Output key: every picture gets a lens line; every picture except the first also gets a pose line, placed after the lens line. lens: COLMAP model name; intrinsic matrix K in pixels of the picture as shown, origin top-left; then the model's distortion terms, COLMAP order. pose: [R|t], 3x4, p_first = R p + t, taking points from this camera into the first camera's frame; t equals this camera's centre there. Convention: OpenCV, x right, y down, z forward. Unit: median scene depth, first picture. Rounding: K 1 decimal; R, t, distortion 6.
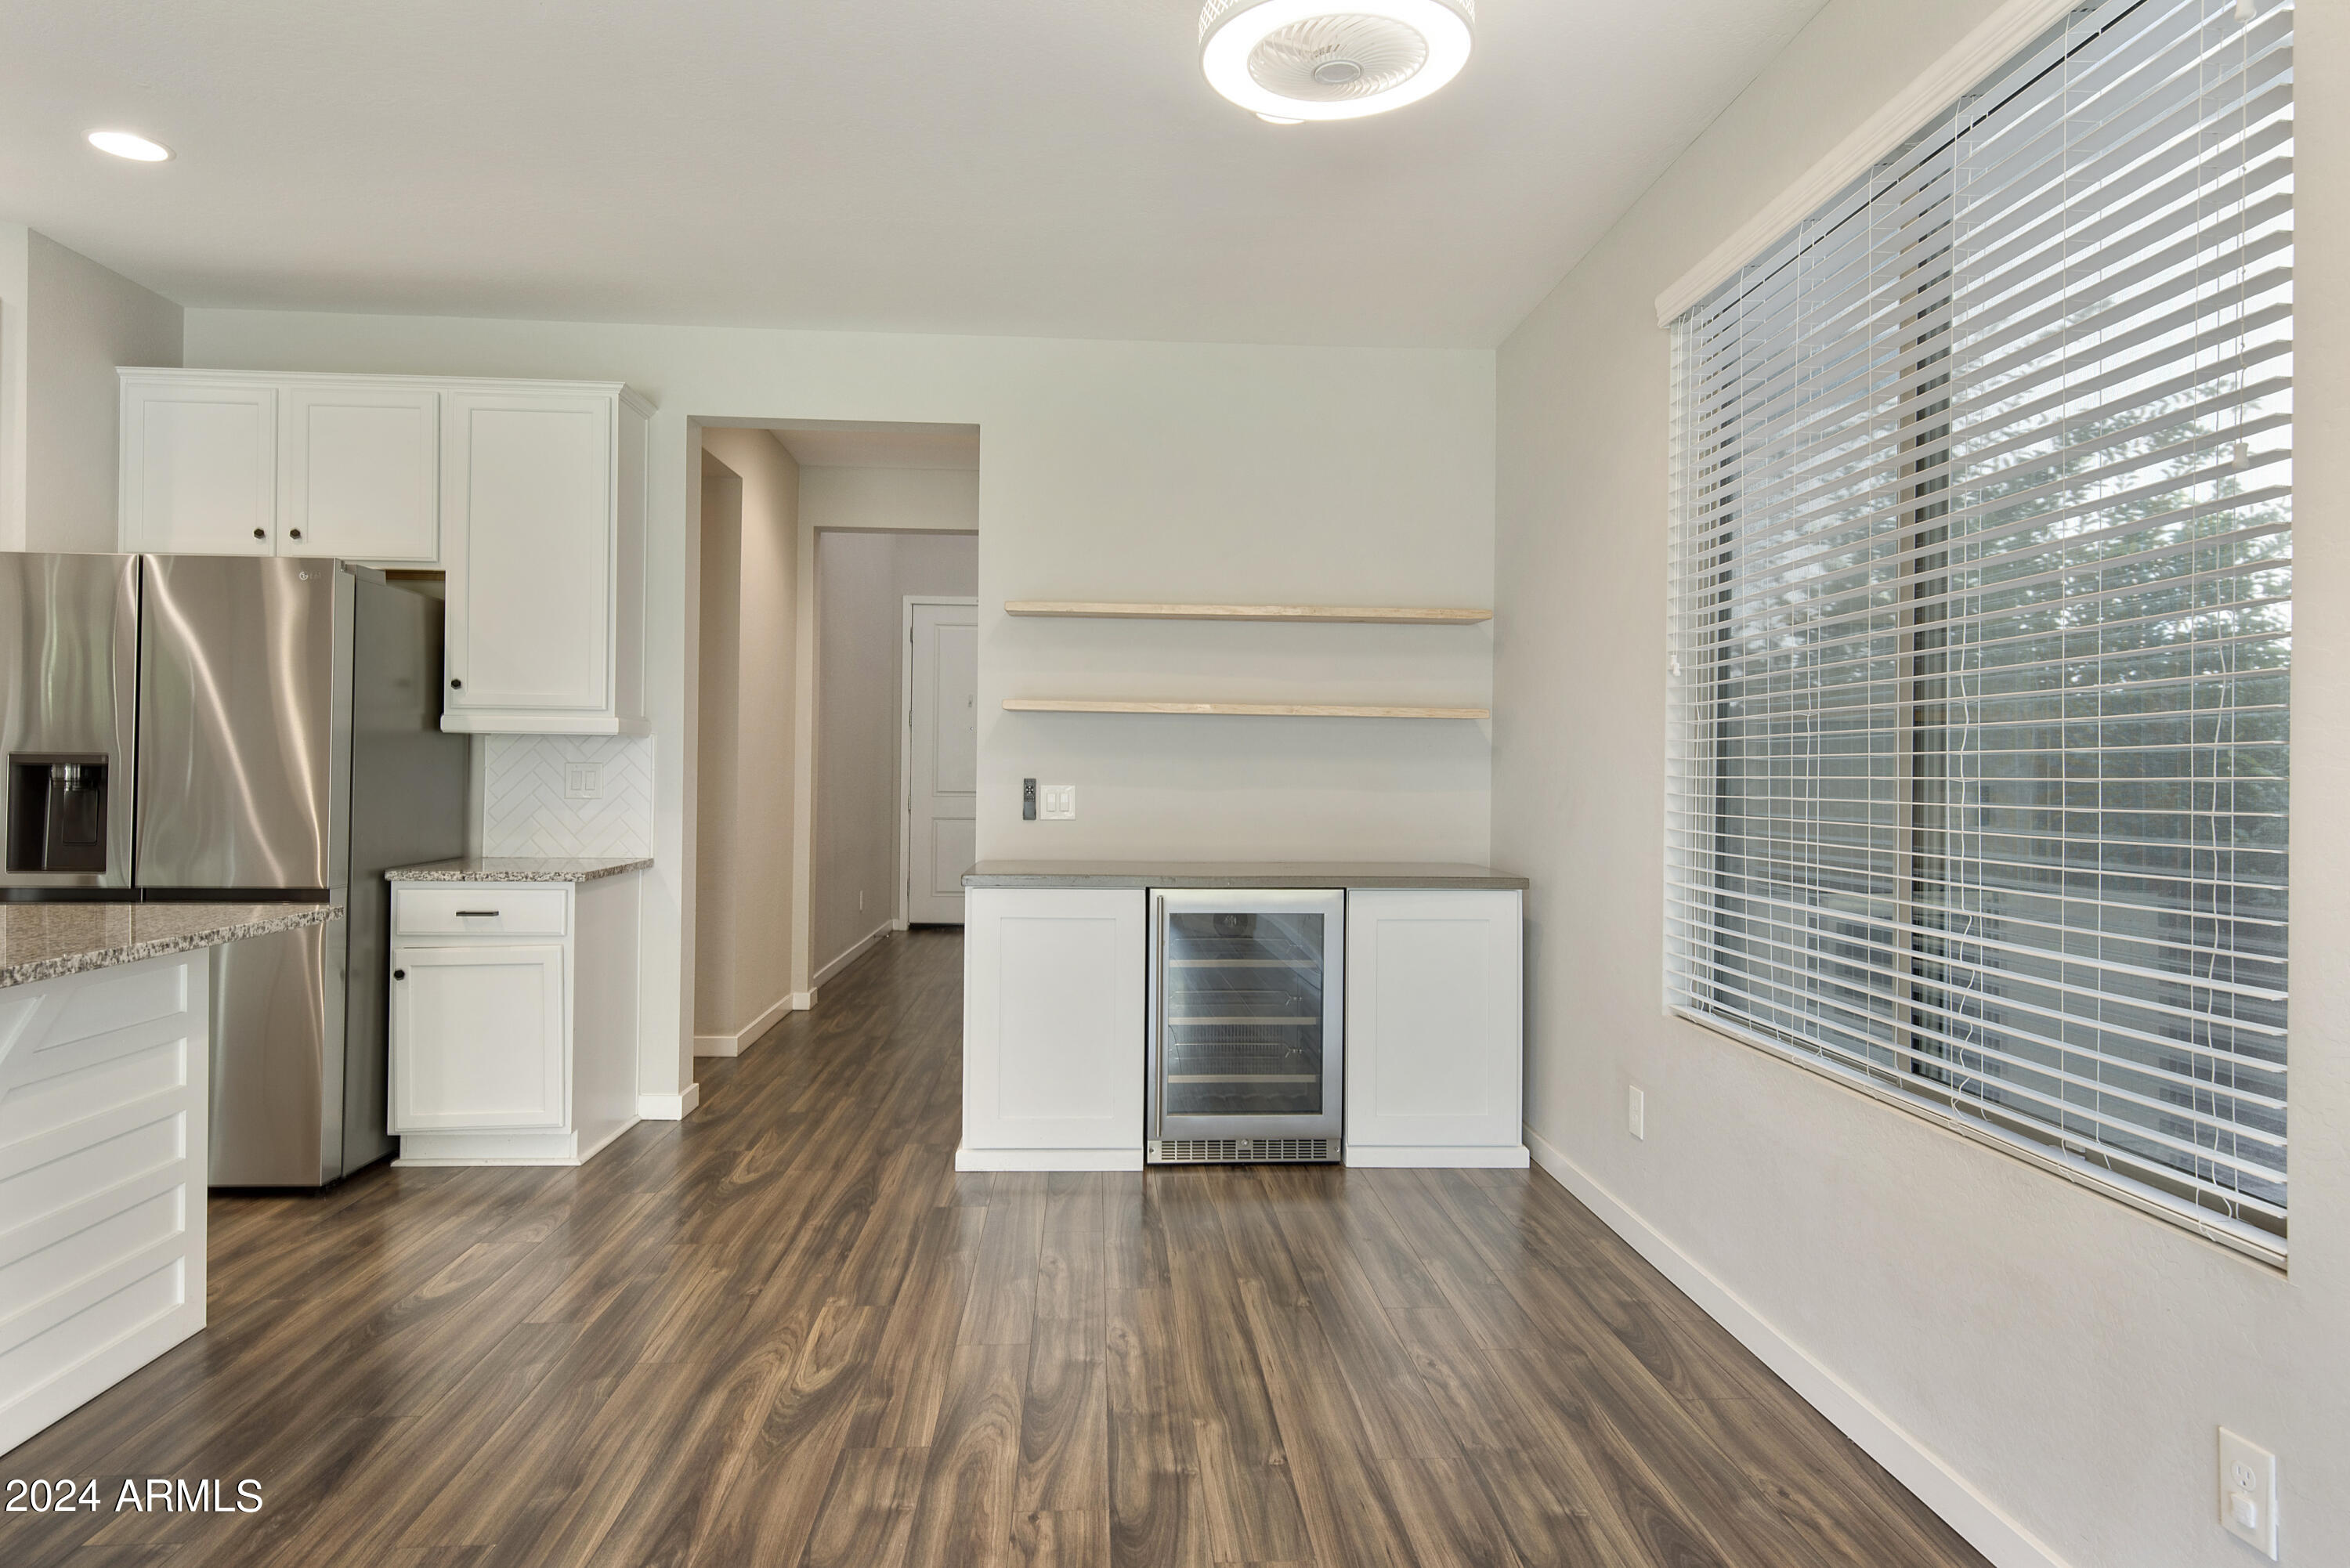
lens RADIAL K [[1397.4, 0, 1171.9], [0, 1397.4, 767.8], [0, 0, 1]] dist [0.019061, -0.003481]
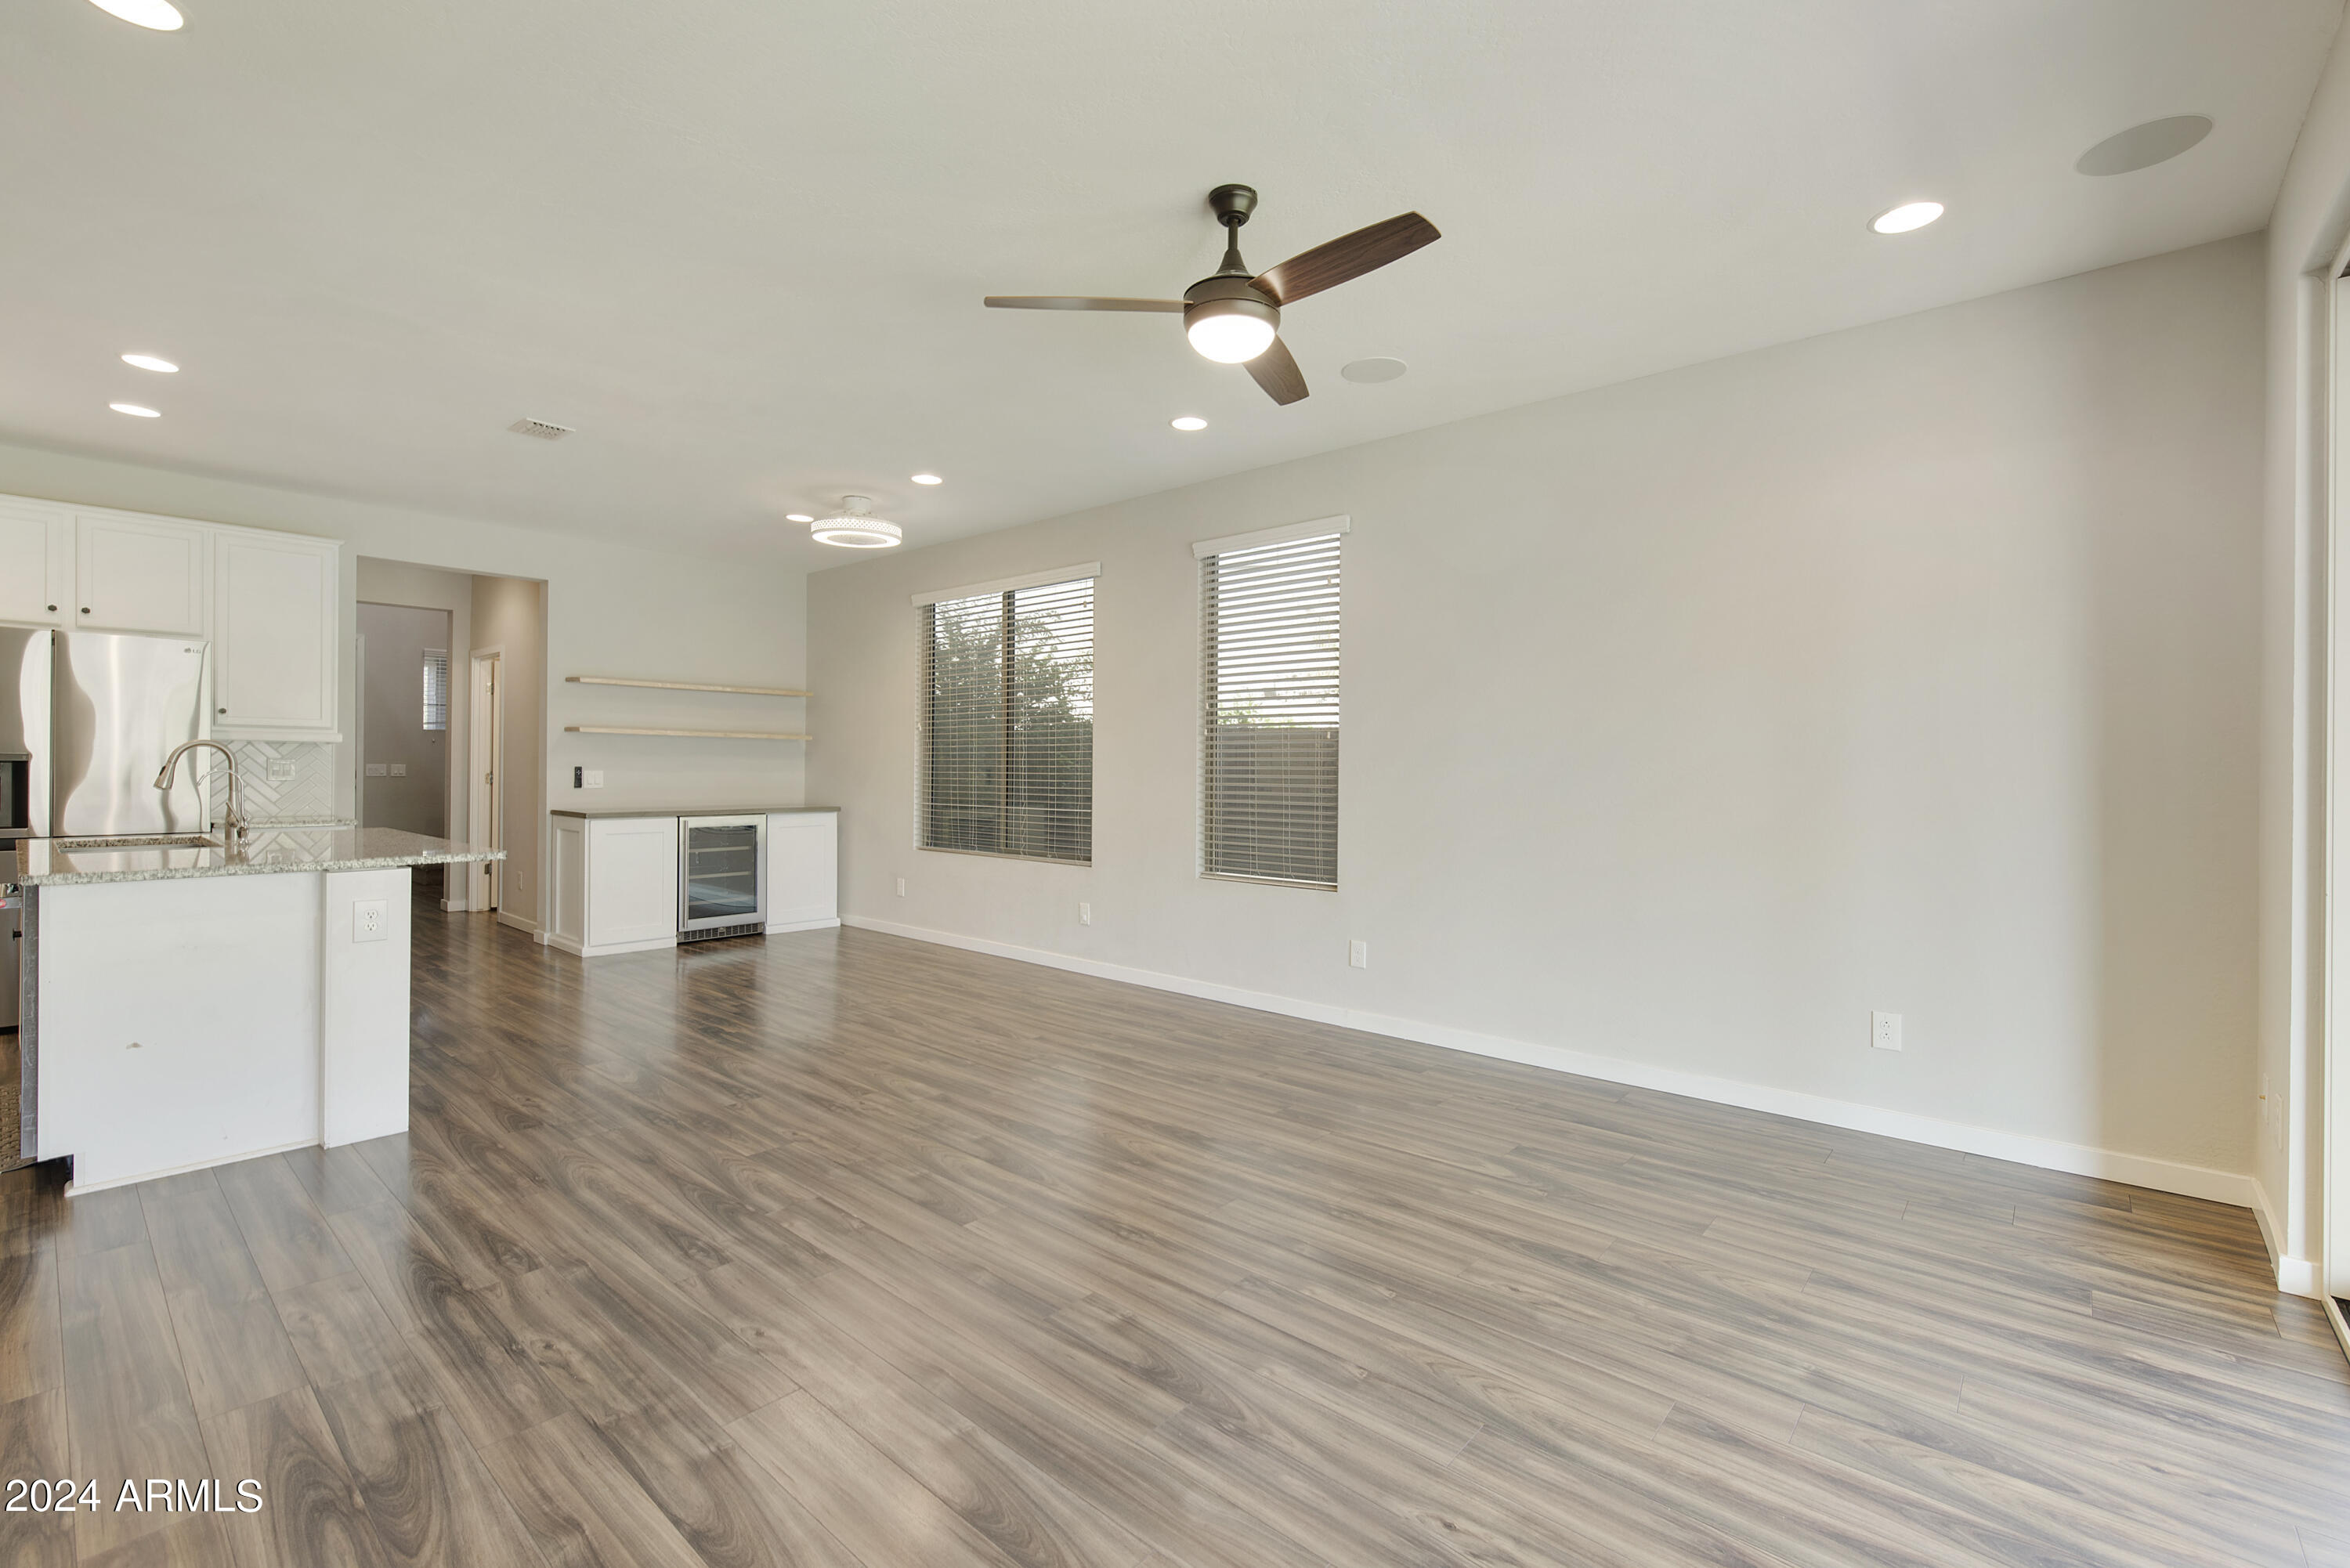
lens RADIAL K [[1027.5, 0, 1172.8], [0, 1027.5, 769.4], [0, 0, 1]] dist [0.003209, 0.000877]
pose [[0.708382, -0.005523, 0.705808, -0.607729], [-0.004159, 0.999919, 0.011999, -0.010734], [-0.705817, -0.011436, 0.708302, -0.685325]]
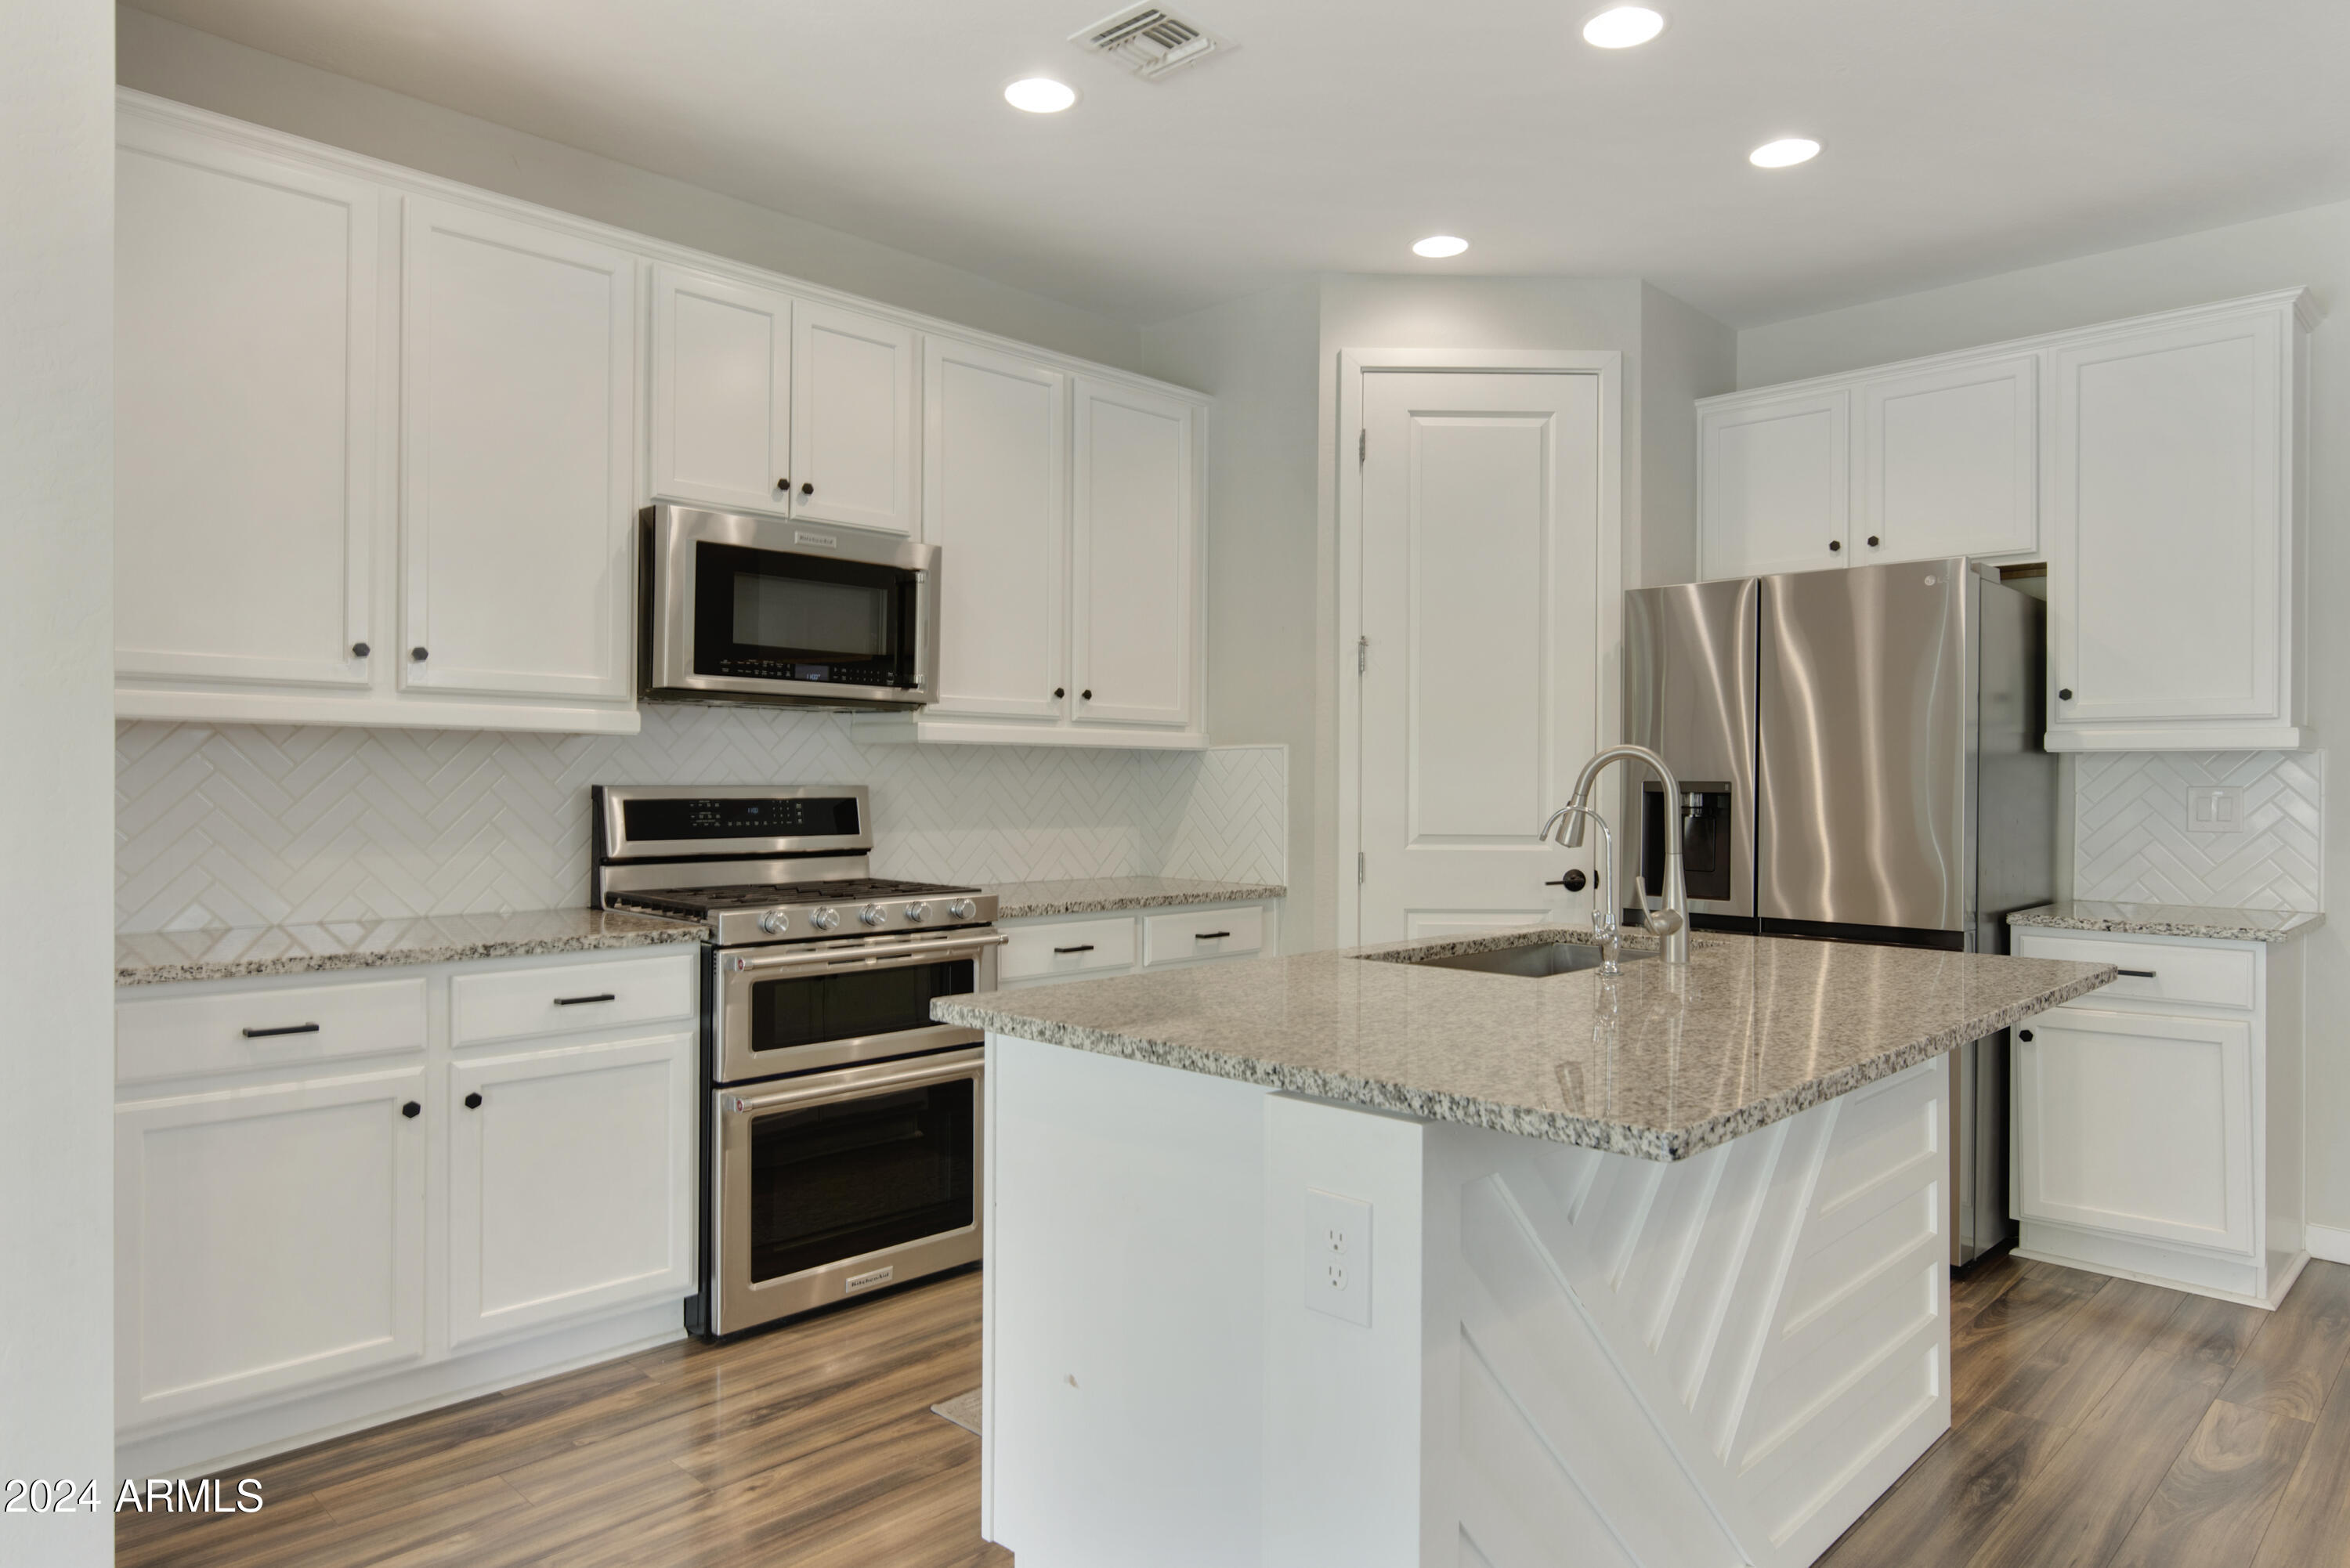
lens RADIAL K [[1460.8, 0, 1169.2], [0, 1460.8, 788.1], [0, 0, 1]] dist [-0.001750, -0.001293]
pose [[0.673447, -0.004830, -0.739220, -0.237518], [0.004232, 0.999987, -0.002679, -0.003829], [0.739224, -0.001324, 0.673459, 0.012871]]
